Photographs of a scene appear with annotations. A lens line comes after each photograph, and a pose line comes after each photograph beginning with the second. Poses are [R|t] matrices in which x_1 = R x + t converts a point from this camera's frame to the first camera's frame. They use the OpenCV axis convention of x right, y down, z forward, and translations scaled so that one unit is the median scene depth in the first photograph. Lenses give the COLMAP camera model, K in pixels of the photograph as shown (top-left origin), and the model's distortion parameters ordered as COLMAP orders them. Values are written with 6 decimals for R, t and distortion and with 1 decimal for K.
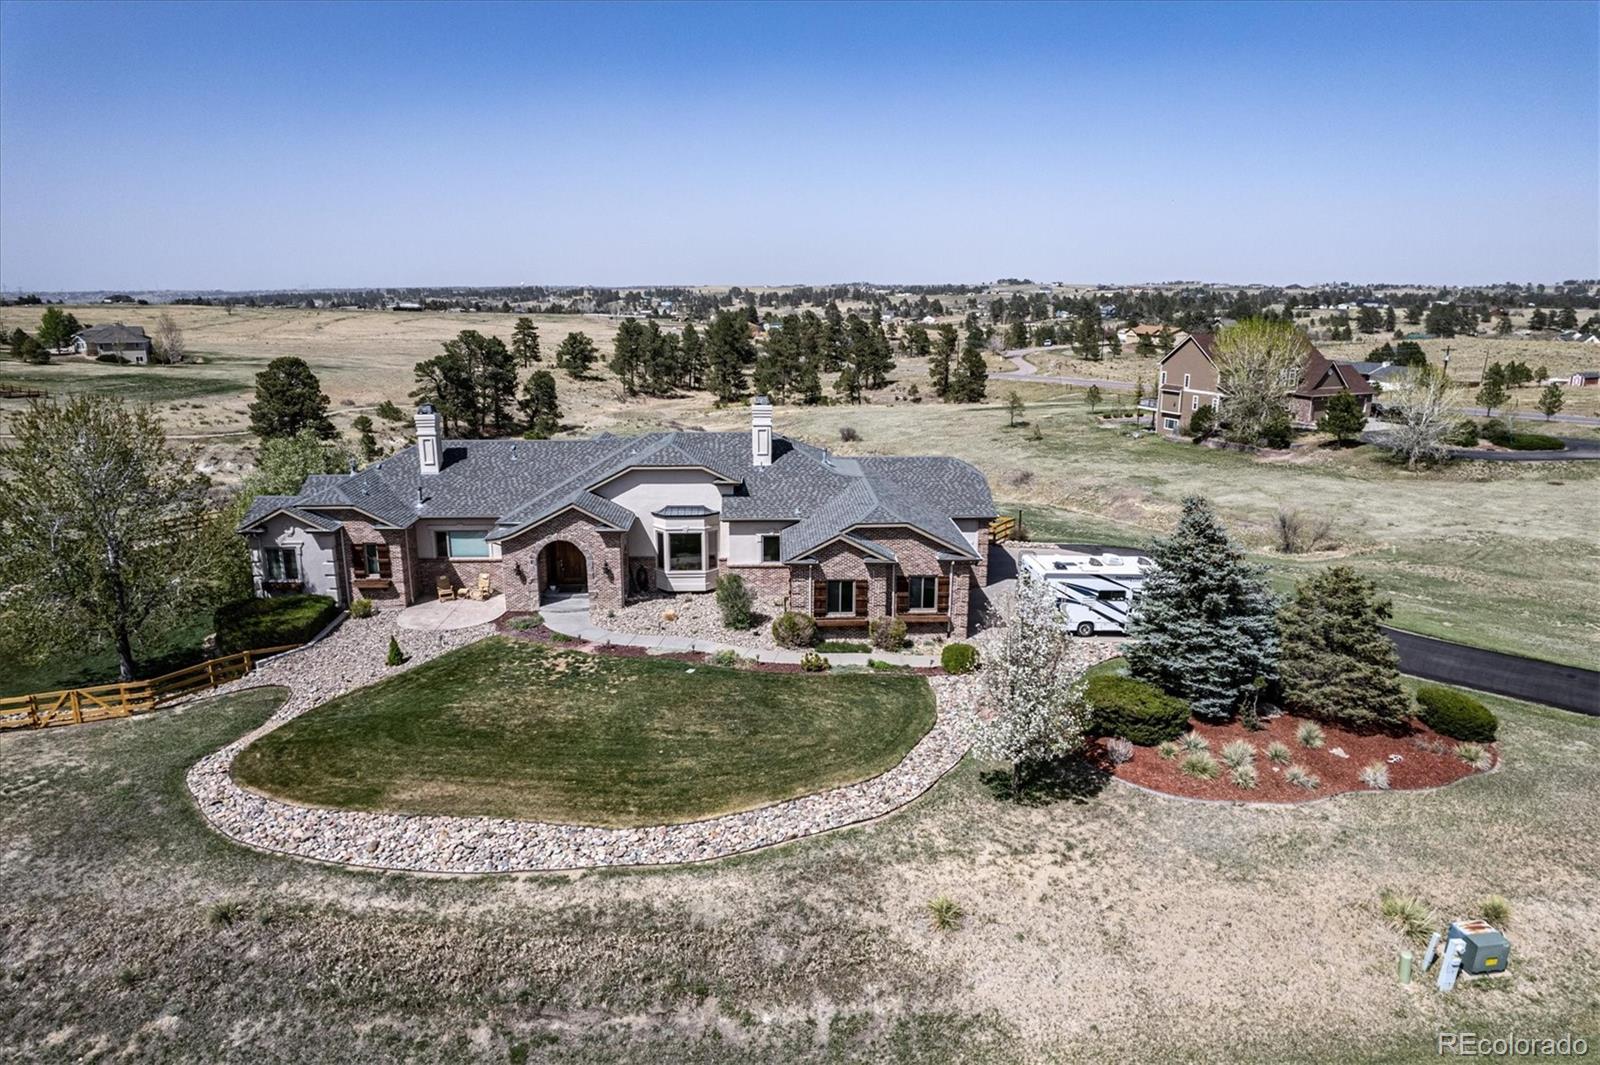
lens RADIAL K [[1070.4, 0, 826.7], [0, 1070.4, 528.2], [0, 0, 1]] dist [-0.046881, -0.001458]
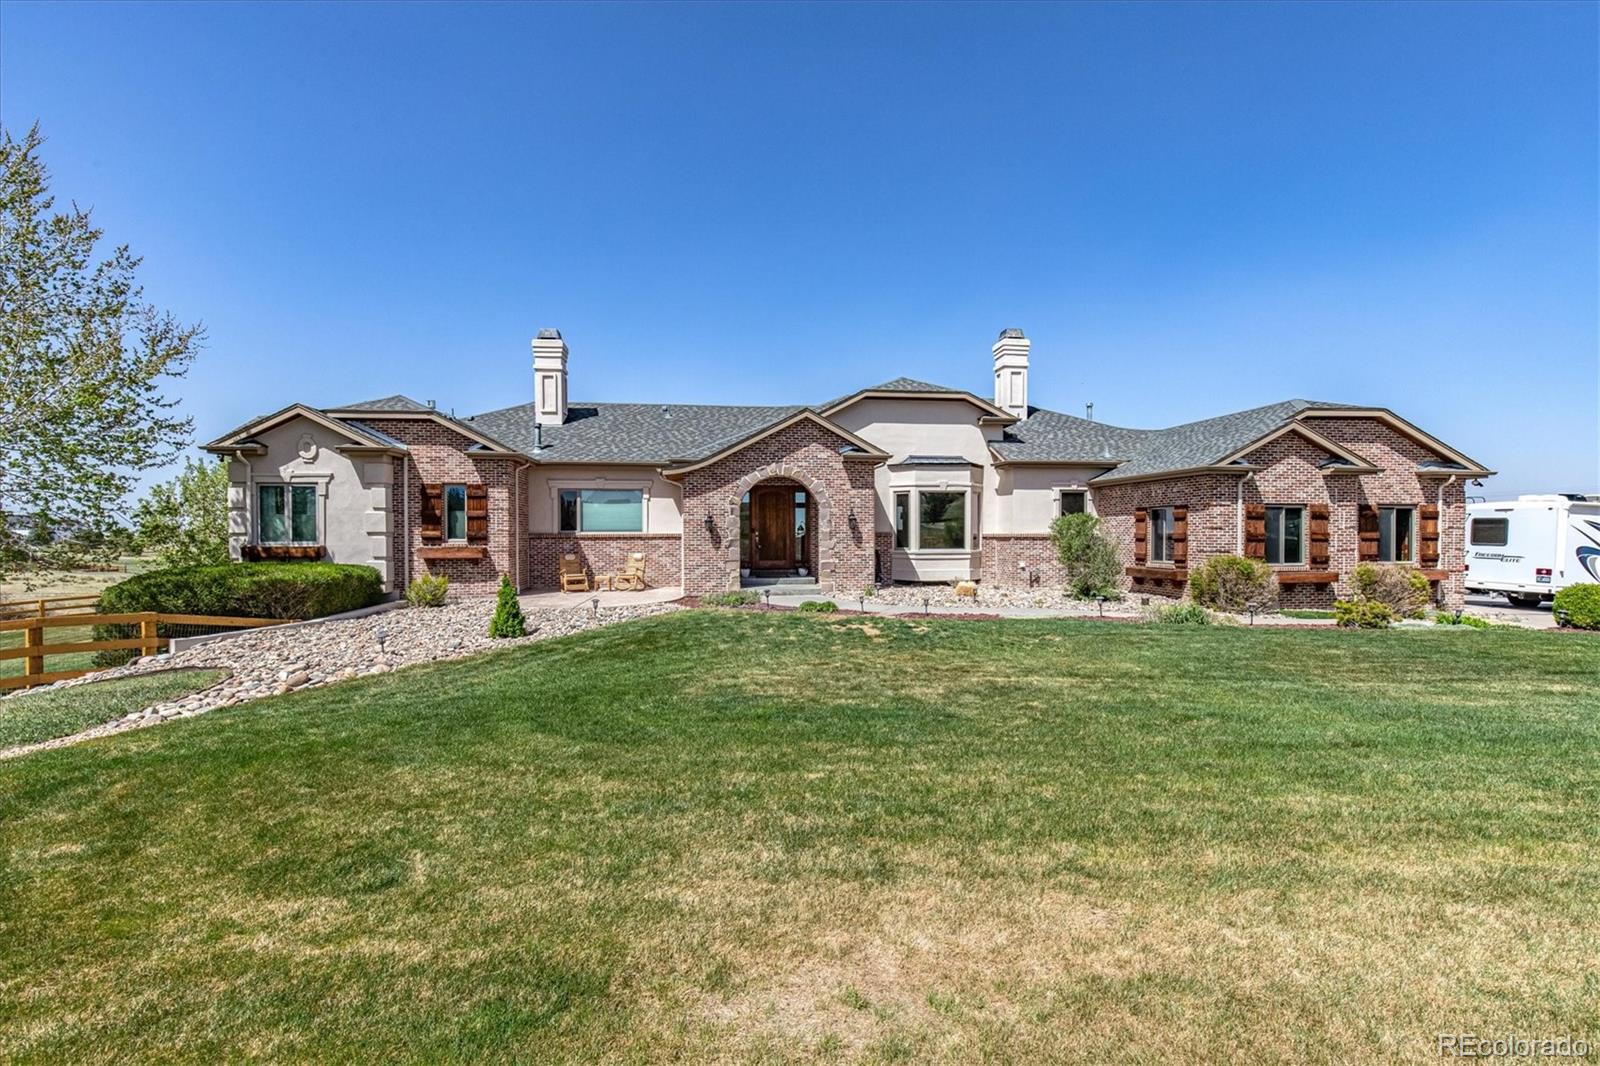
lens RADIAL K [[740.0, 0, 821.3], [0, 740.0, 543.4], [0, 0, 1]] dist [0.004657, -0.002184]
pose [[0.996118, -0.007767, 0.087685, -0.265766], [0.026449, 0.976482, -0.213970, 0.143105], [-0.083961, 0.215458, 0.972897, 0.593977]]
